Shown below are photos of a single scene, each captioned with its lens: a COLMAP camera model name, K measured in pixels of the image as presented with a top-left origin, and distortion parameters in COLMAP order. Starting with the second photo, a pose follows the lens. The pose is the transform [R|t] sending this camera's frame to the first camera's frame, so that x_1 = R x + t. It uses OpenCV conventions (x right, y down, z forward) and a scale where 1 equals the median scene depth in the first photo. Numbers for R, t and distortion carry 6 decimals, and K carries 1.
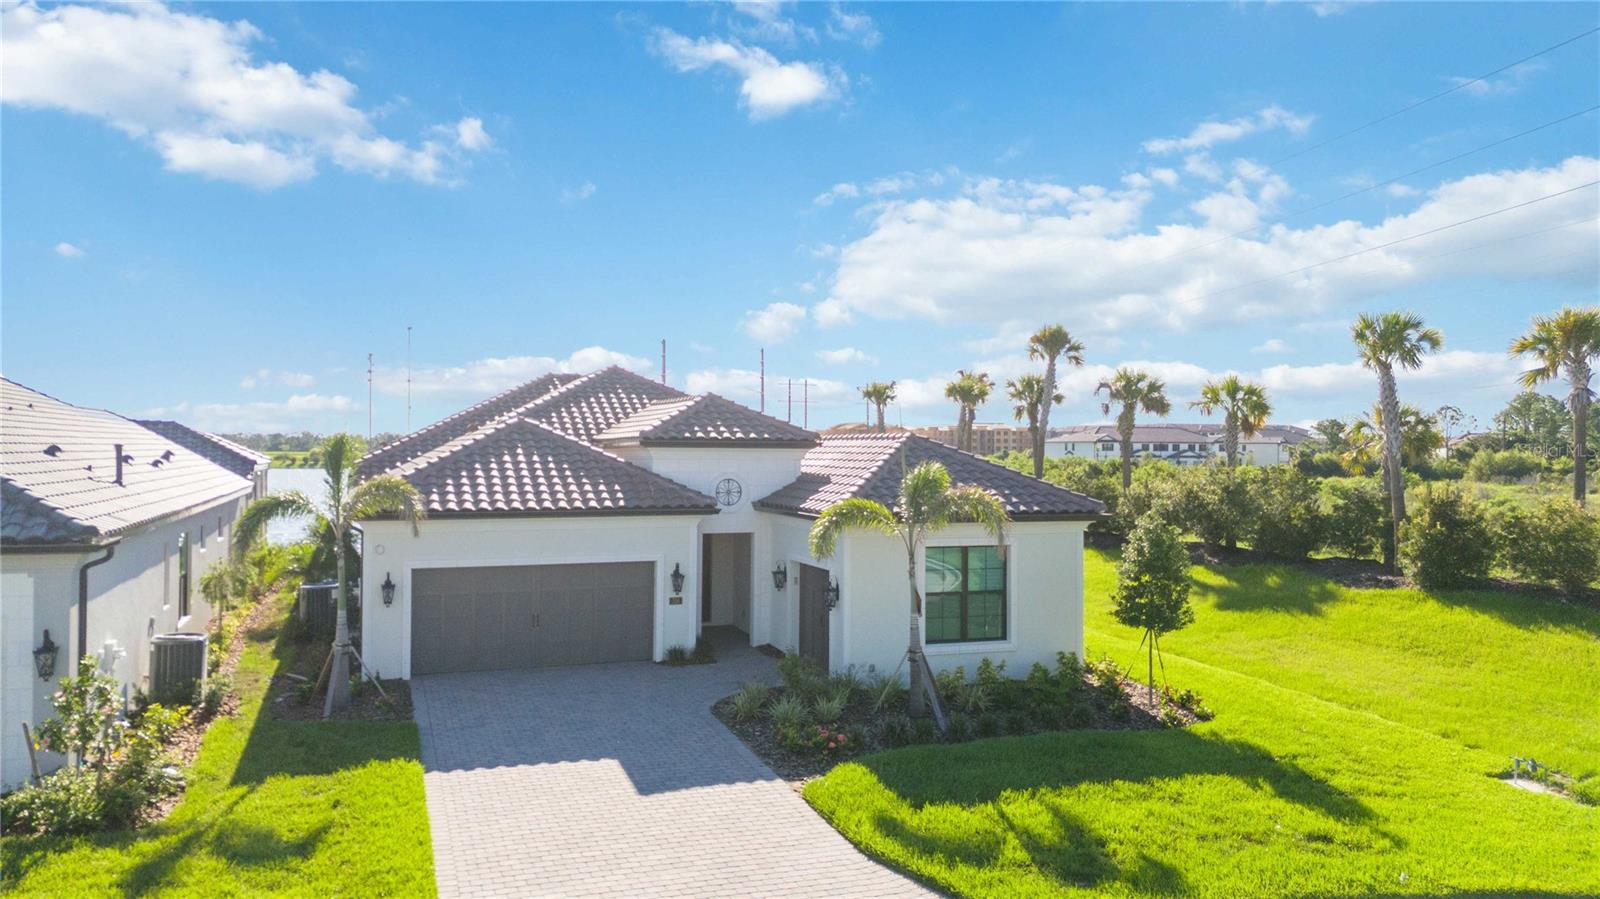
lens RADIAL K [[1173.7, 0, 798.1], [0, 1173.7, 445.6], [0, 0, 1]] dist [0.066071, -0.062327]
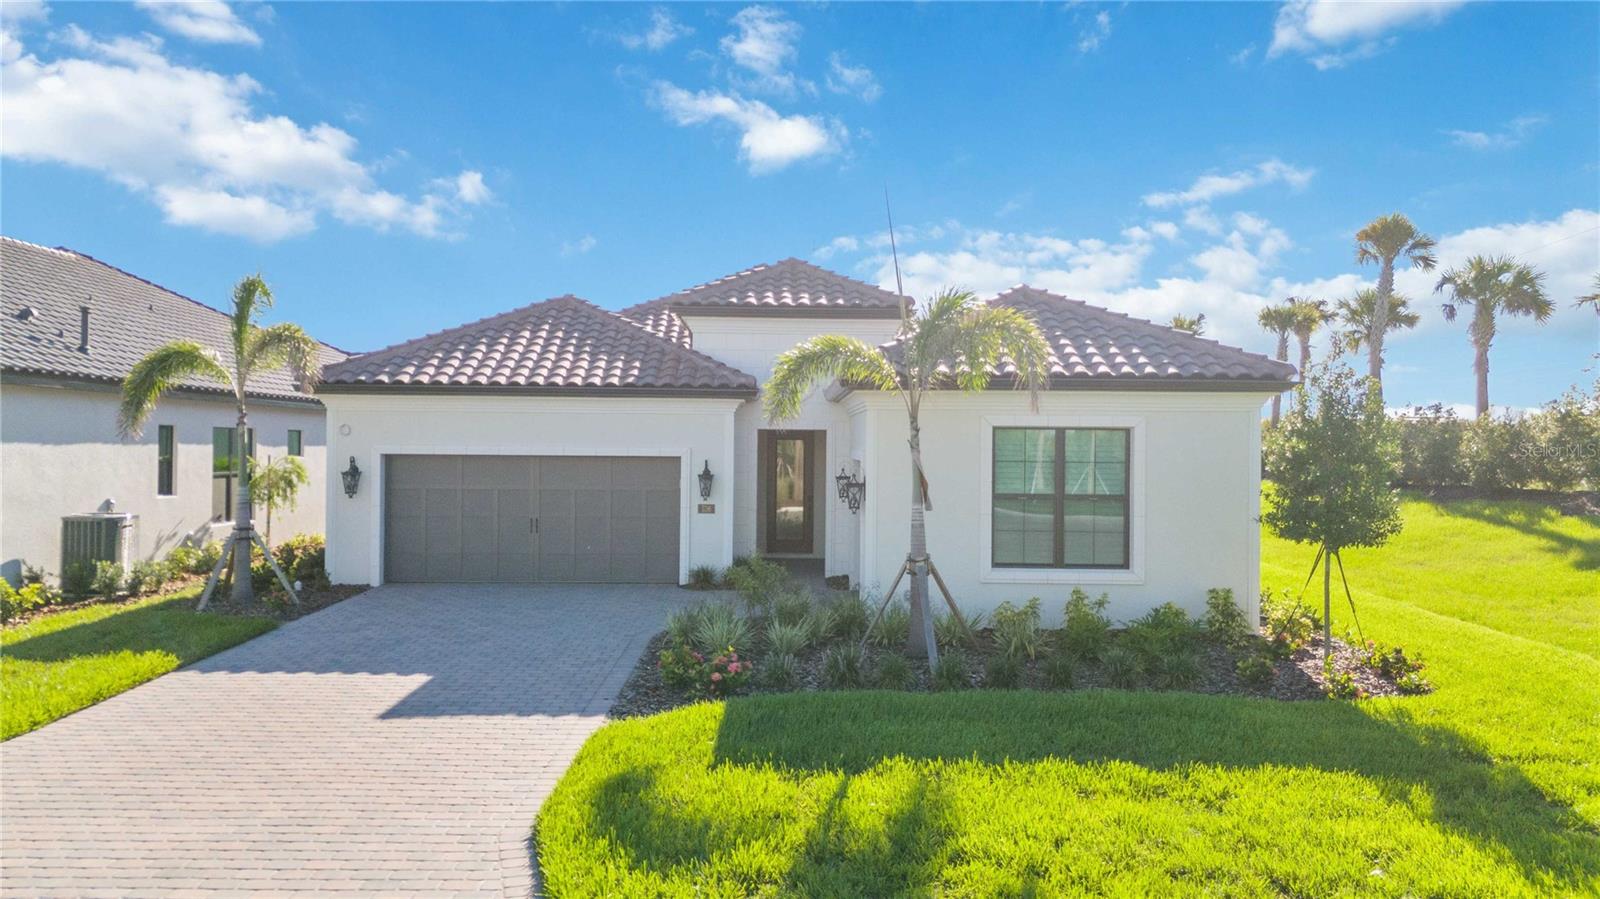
lens RADIAL K [[1173.7, 0, 798.1], [0, 1173.7, 445.6], [0, 0, 1]] dist [0.066071, -0.062327]
pose [[0.943623, 0.001842, -0.331016, 0.233415], [-0.002629, 0.999995, -0.001929, 0.101404], [0.331010, 0.002690, 0.943623, 0.317131]]
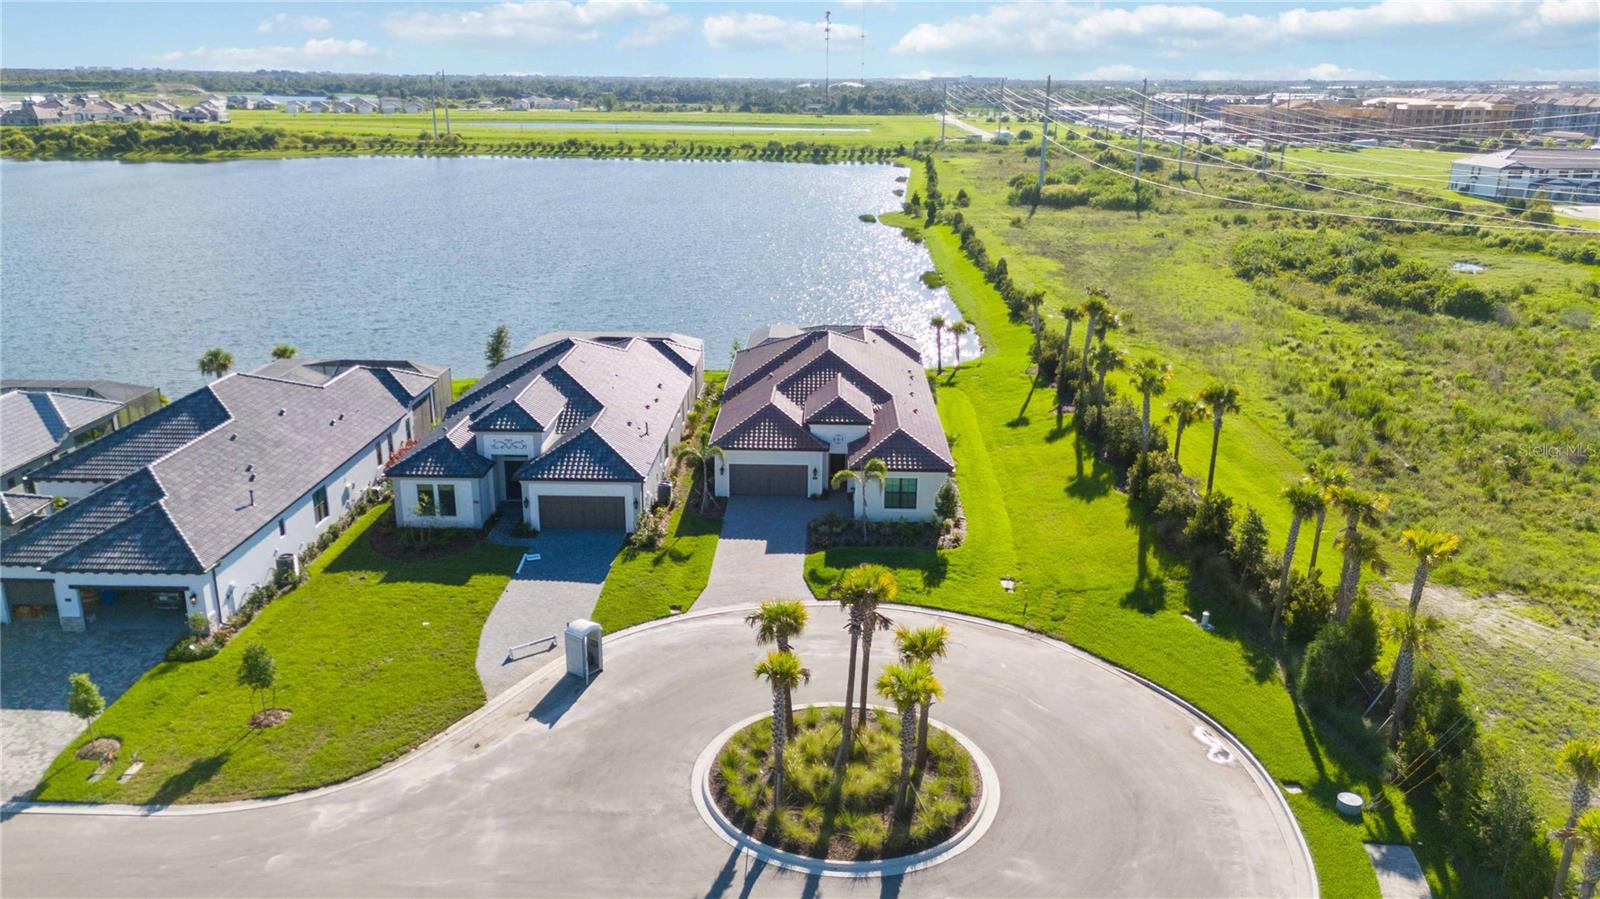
lens RADIAL K [[1168.6, 0, 794.4], [0, 1168.6, 452.5], [0, 0, 1]] dist [0.108772, -0.154560]
pose [[0.928218, 0.112513, -0.354614, 0.950001], [0.000745, 0.952609, 0.304196, -0.885527], [0.372035, -0.282625, 0.884146, -1.699057]]
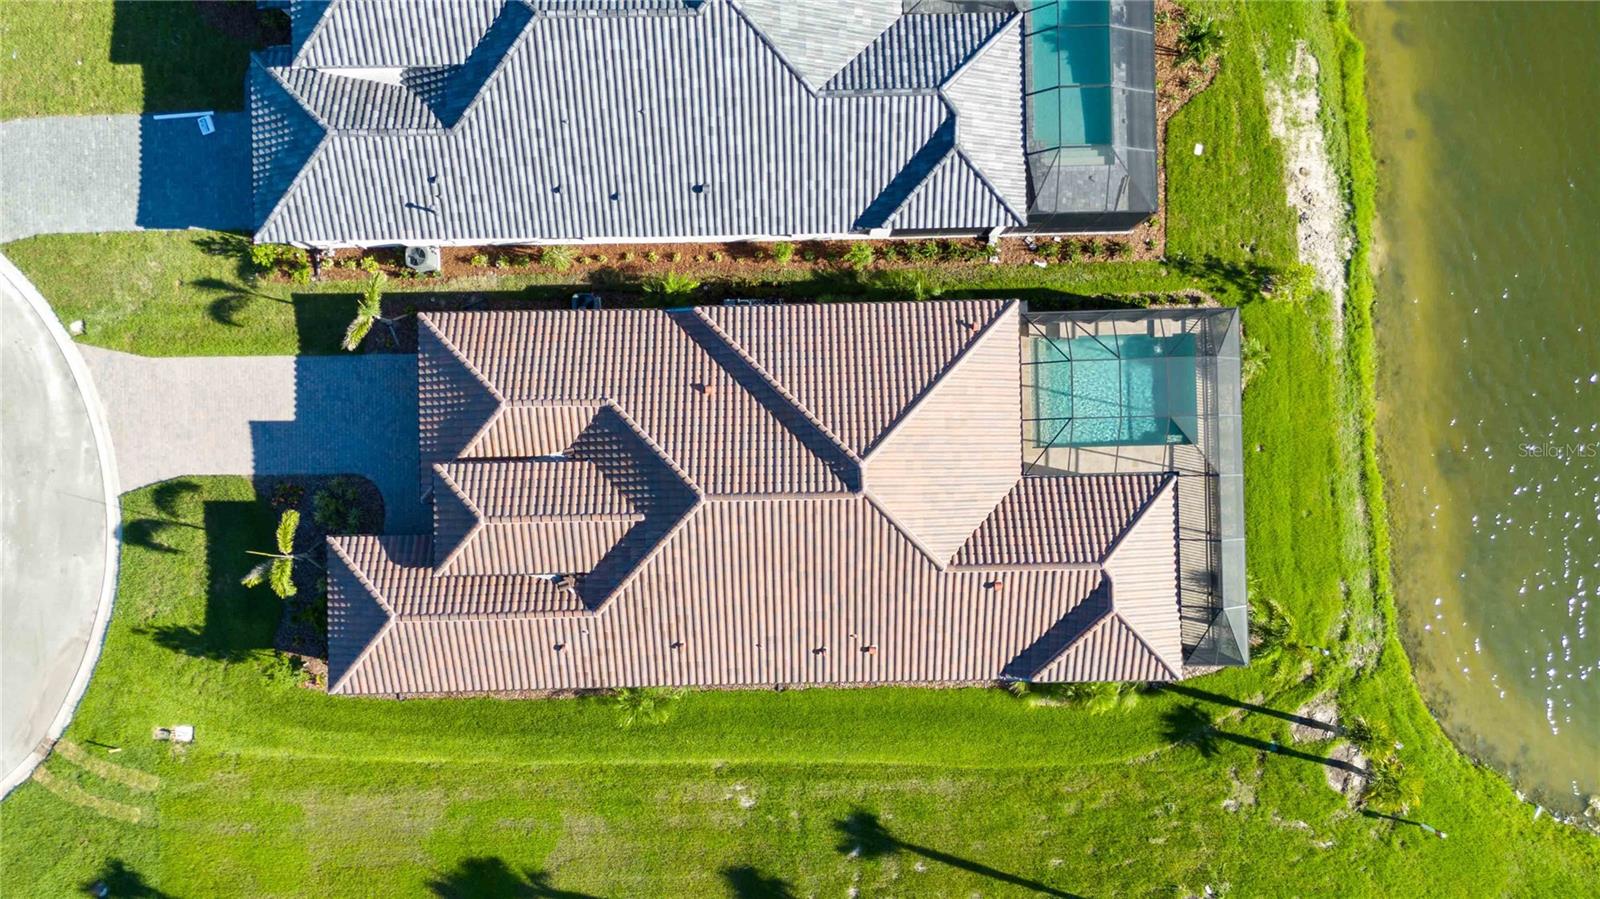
lens RADIAL K [[1173.7, 0, 798.1], [0, 1173.7, 445.6], [0, 0, 1]] dist [0.066071, -0.062327]
pose [[-0.329304, 0.943928, -0.023626, -0.334754], [-0.004693, 0.023385, 0.999716, -1.967028], [0.944212, 0.329321, -0.003271, 1.685840]]
